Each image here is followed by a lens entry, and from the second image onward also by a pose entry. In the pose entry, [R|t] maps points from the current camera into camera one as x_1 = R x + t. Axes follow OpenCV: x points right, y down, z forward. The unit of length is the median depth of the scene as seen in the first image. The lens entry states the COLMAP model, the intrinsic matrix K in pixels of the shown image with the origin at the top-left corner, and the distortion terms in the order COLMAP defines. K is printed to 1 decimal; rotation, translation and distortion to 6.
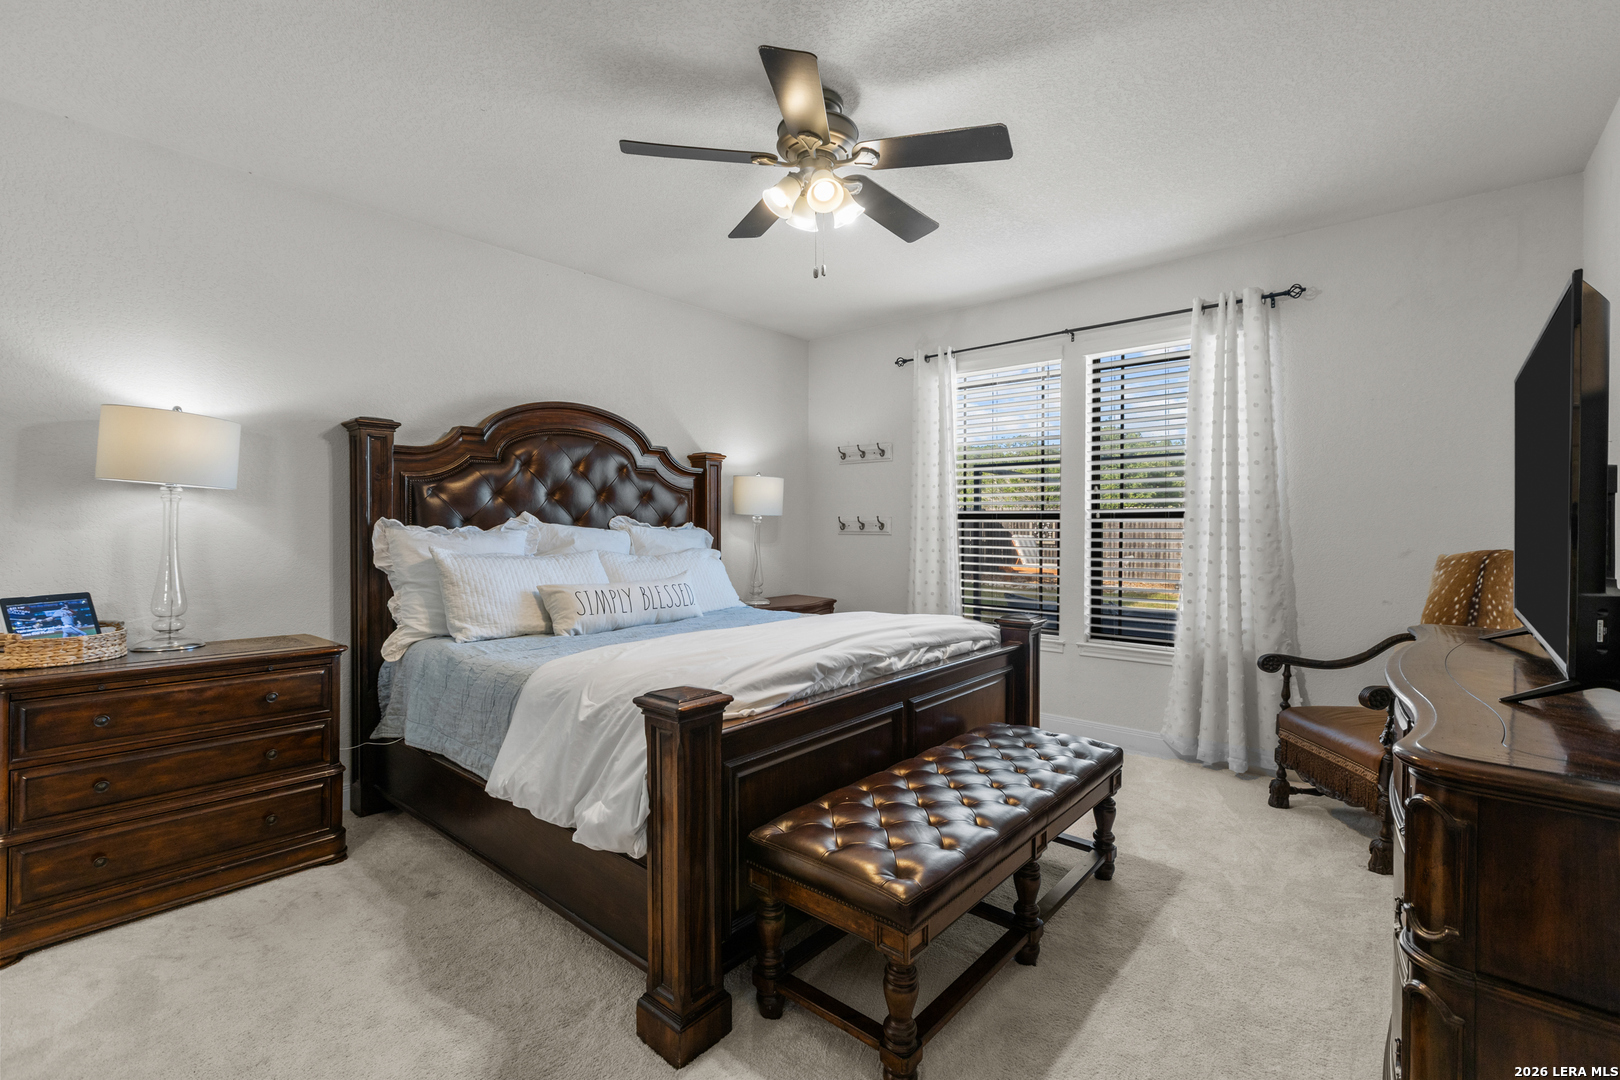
lens RADIAL K [[716.5, 0, 795.3], [0, 716.5, 529.2], [0, 0, 1]] dist [0.001495, 0.000724]
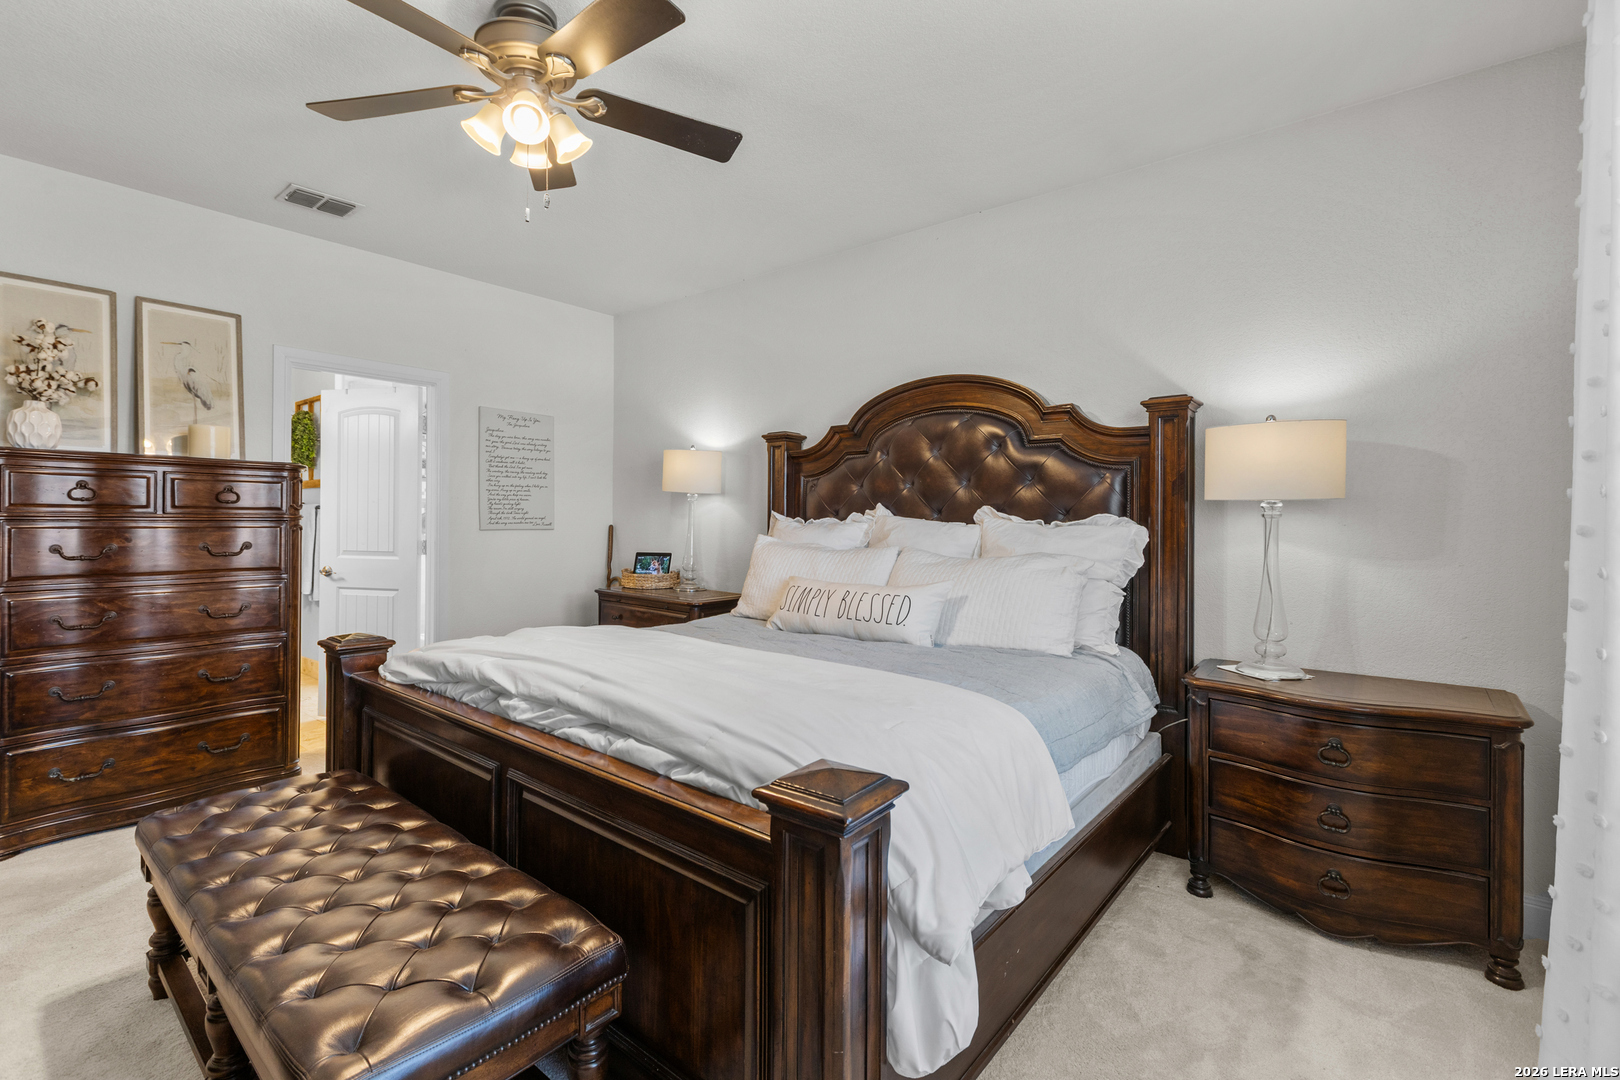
lens RADIAL K [[716.5, 0, 795.3], [0, 716.5, 532.6], [0, 0, 1]] dist [0.001495, 0.000724]
pose [[0.010481, 0.016283, -0.999812, 0.657171], [-0.012086, 0.999796, 0.016156, 0.000088], [0.999872, 0.011915, 0.010675, 0.988213]]
